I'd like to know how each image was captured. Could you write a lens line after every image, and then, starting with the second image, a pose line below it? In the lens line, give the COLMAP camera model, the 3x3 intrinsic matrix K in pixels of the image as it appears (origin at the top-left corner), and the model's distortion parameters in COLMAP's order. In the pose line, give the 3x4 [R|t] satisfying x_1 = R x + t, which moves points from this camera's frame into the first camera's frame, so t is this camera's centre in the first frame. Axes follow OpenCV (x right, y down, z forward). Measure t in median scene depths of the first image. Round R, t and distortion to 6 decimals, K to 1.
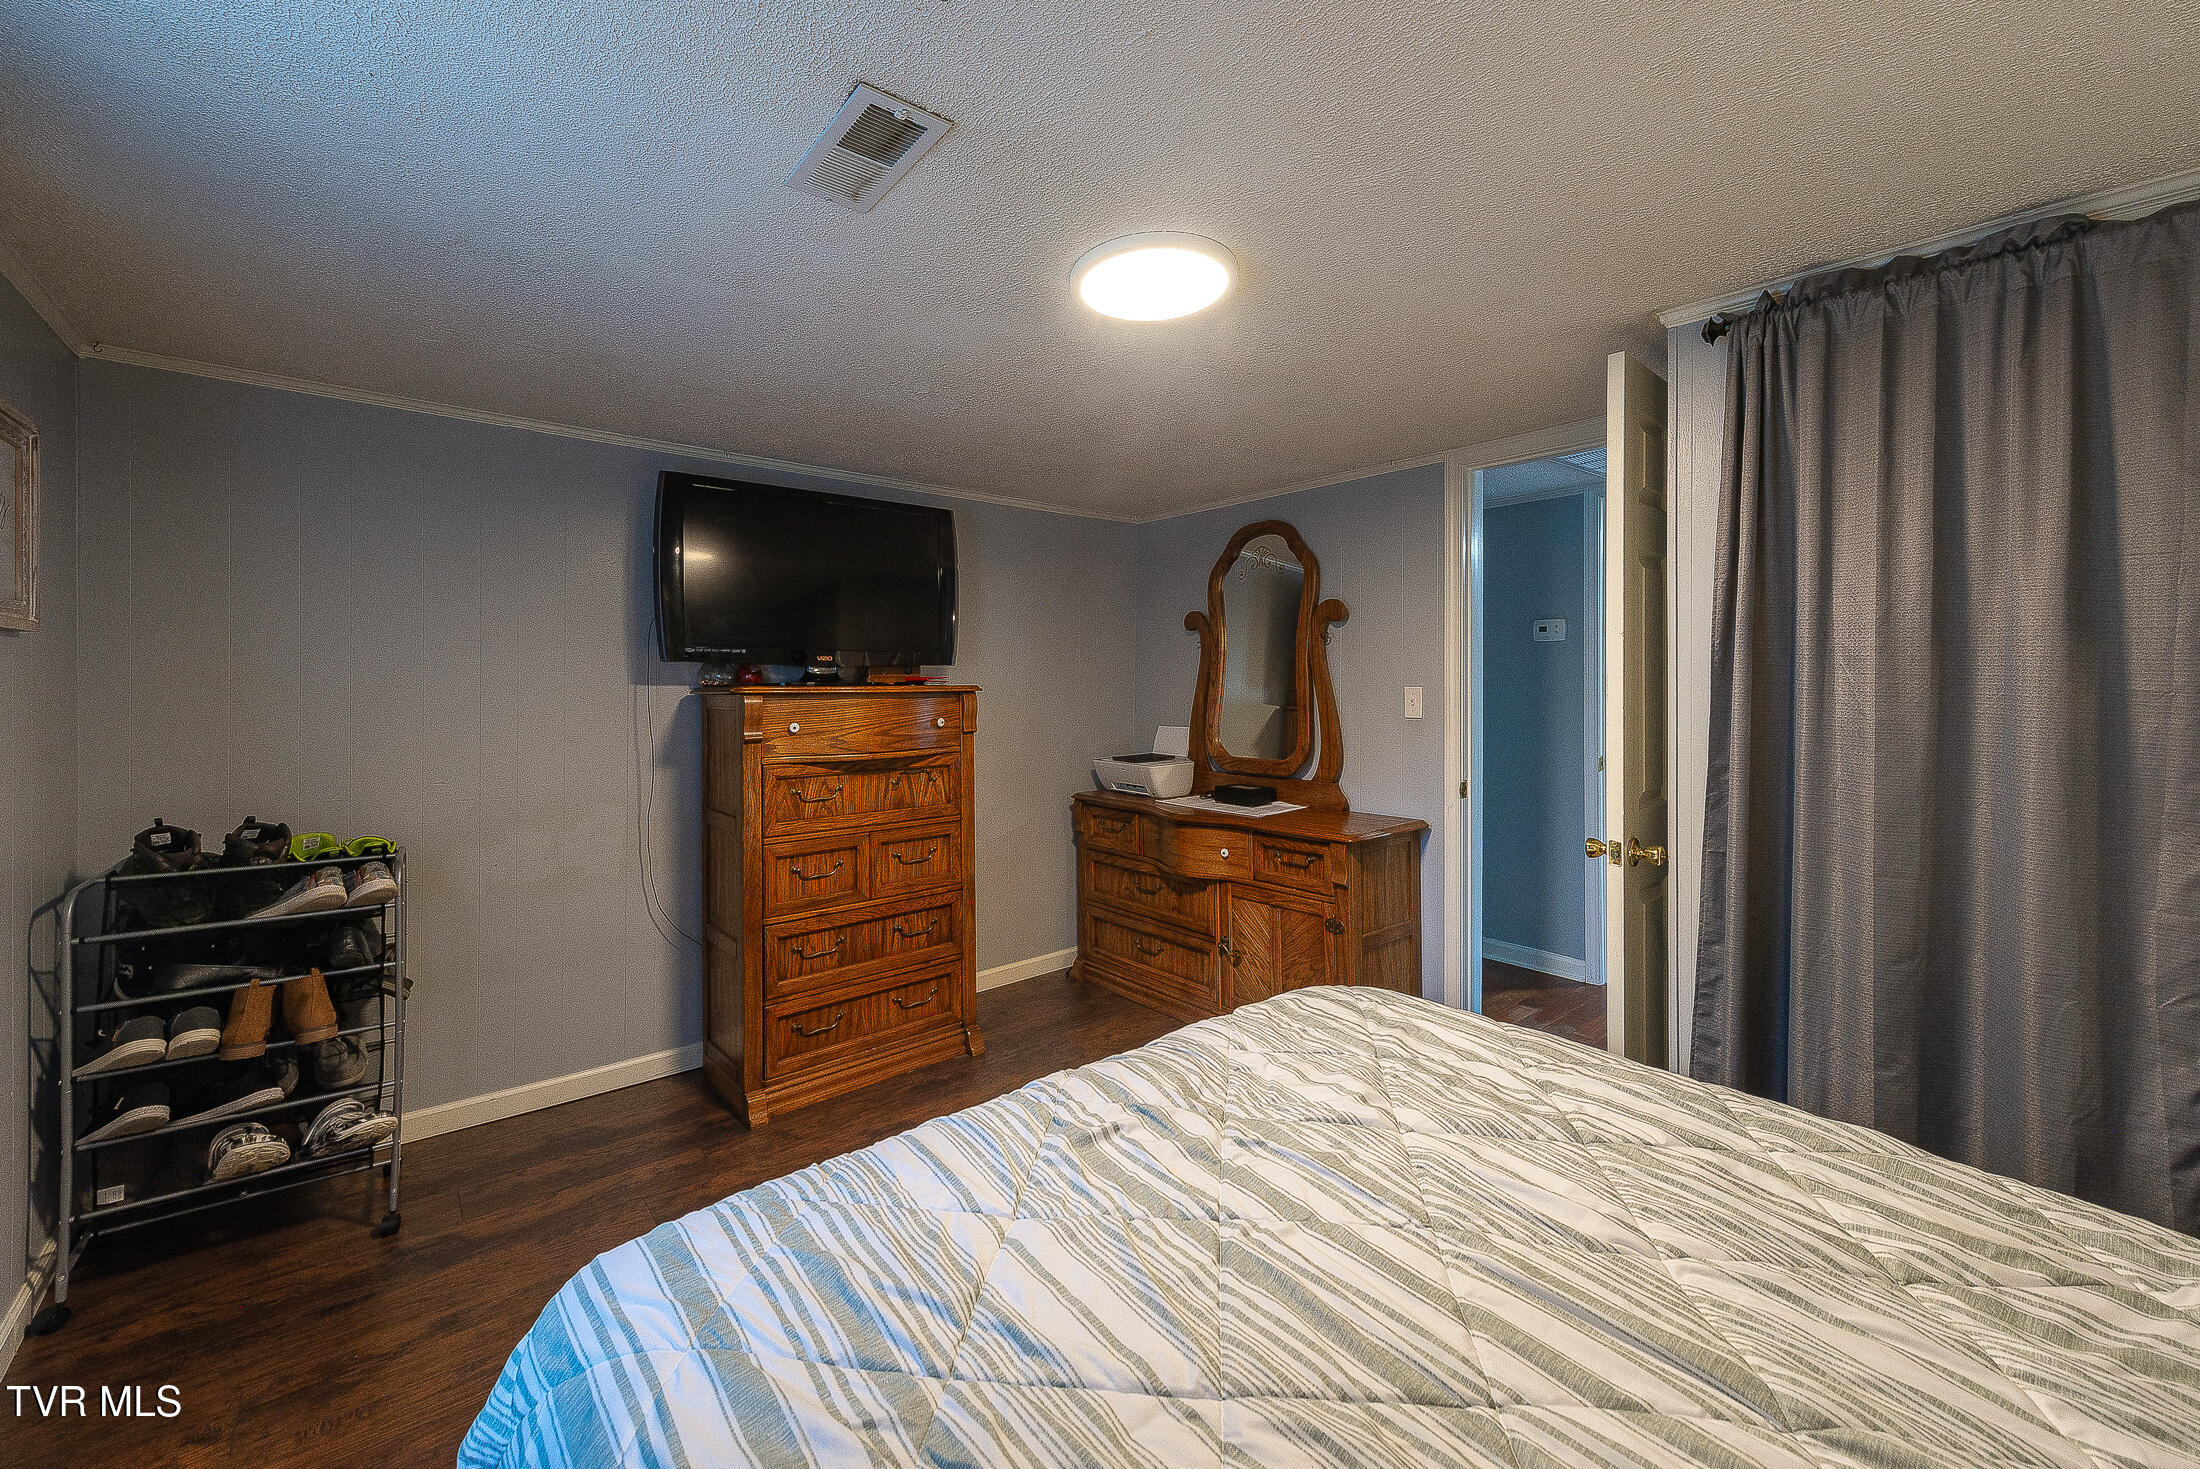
lens RADIAL K [[887.4, 0, 1102.0], [0, 887.4, 670.1], [0, 0, 1]] dist [0.016661, -0.000462]
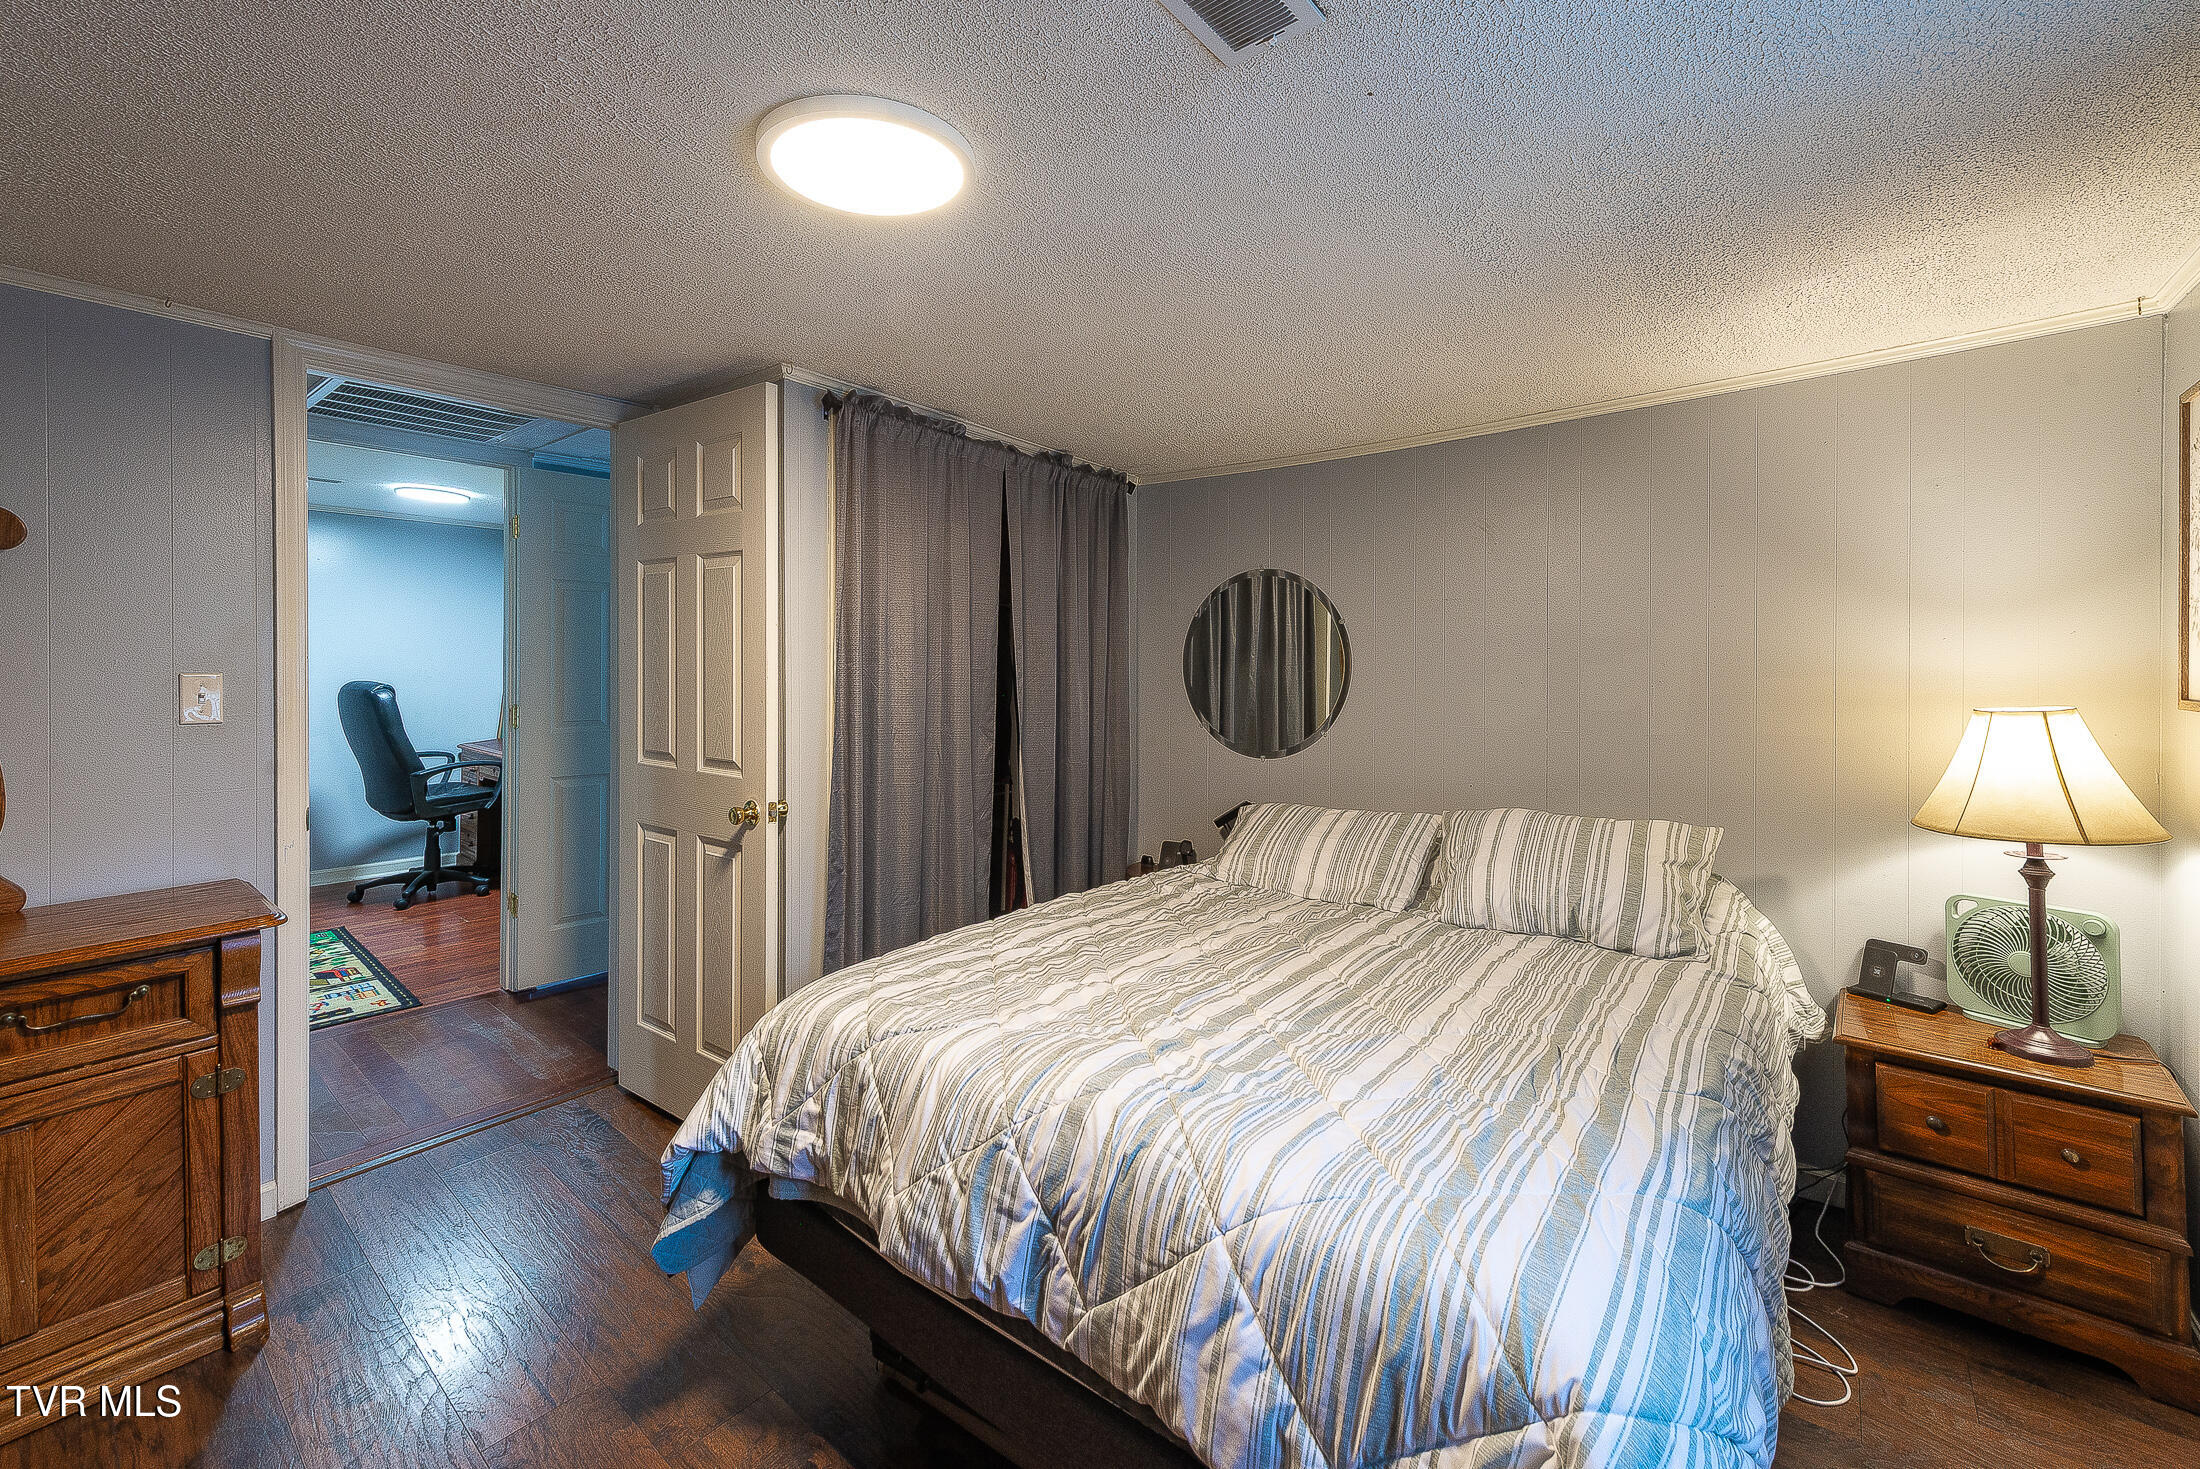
lens RADIAL K [[887.4, 0, 1102.0], [0, 887.4, 670.1], [0, 0, 1]] dist [0.016661, -0.000462]
pose [[-0.207338, -0.007161, 0.978243, -1.204757], [-0.011758, 0.999919, 0.004828, 0.016889], [-0.978199, -0.010501, -0.207406, 1.533895]]
